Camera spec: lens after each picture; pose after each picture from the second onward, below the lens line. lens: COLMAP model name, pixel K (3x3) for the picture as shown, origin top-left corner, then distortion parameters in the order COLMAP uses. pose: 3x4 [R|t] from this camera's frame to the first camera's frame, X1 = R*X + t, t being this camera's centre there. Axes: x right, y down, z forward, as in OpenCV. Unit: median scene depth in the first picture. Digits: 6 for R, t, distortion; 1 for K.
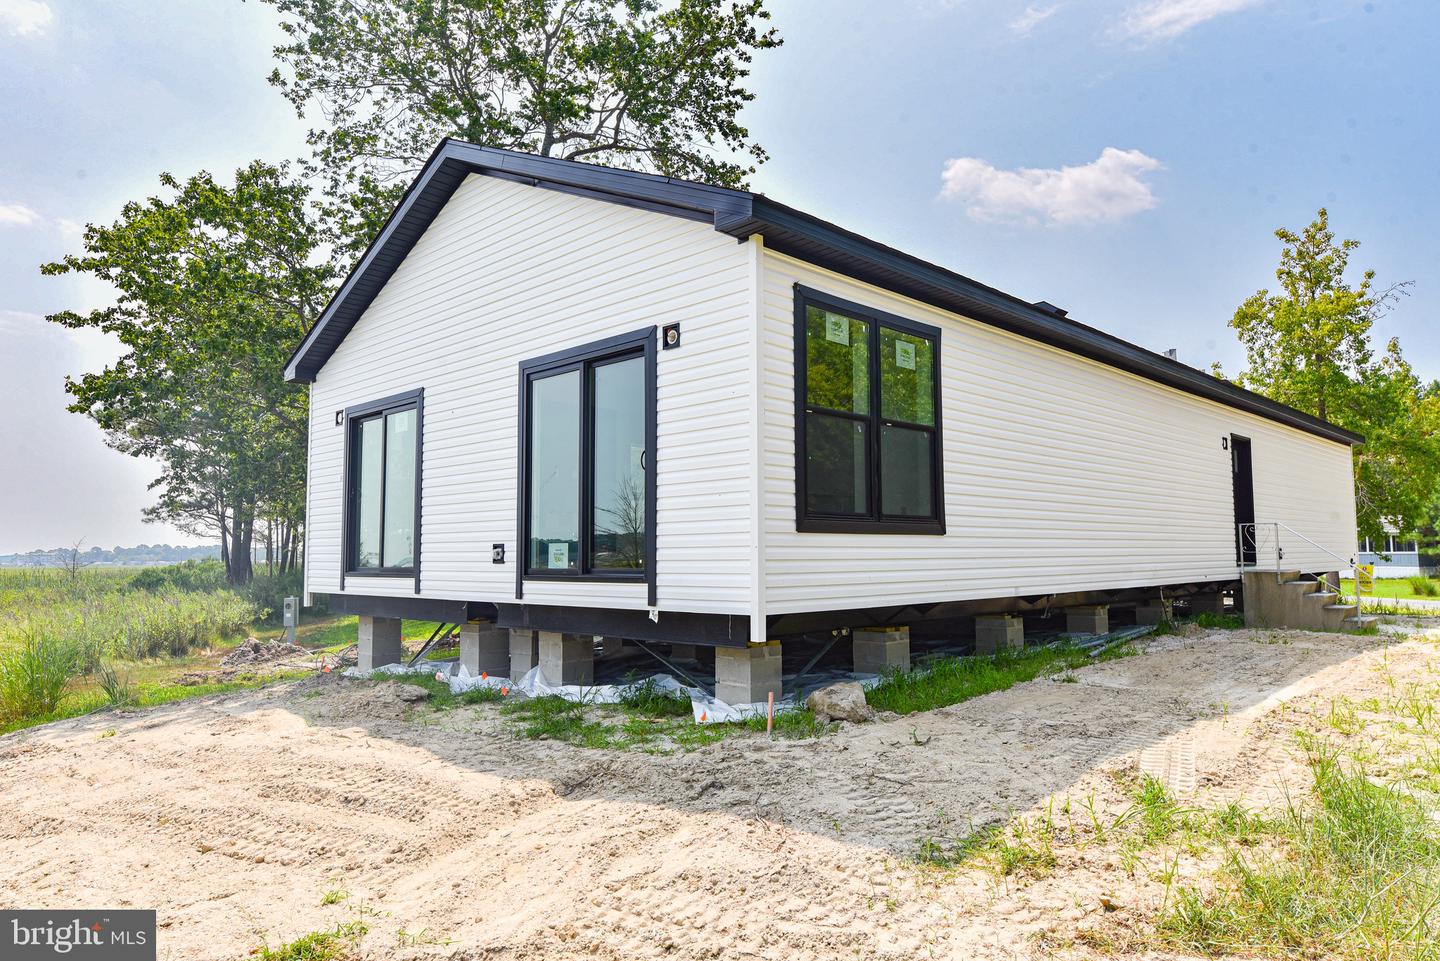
lens RADIAL K [[944.9, 0, 719.2], [0, 944.9, 482.0], [0, 0, 1]] dist [0.000334, 0.003530]
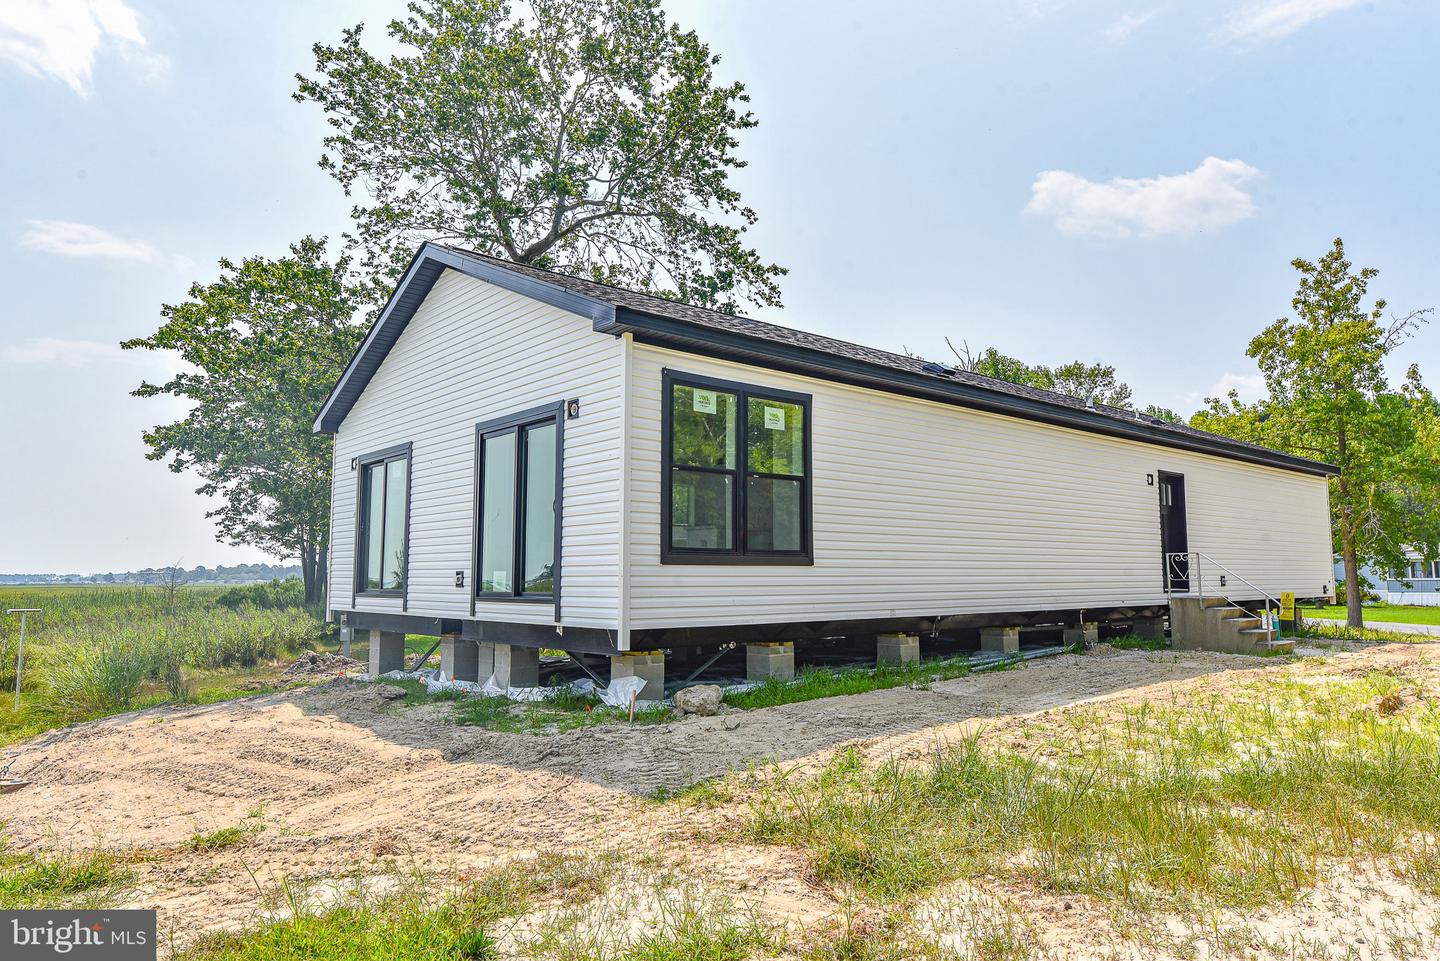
lens RADIAL K [[944.9, 0, 718.3], [0, 944.9, 478.3], [0, 0, 1]] dist [0.000334, 0.003530]
pose [[0.996587, -0.003685, -0.082461, 0.150486], [0.001524, 0.999654, -0.026251, -0.016595], [0.082529, 0.026035, 0.996249, -0.149258]]
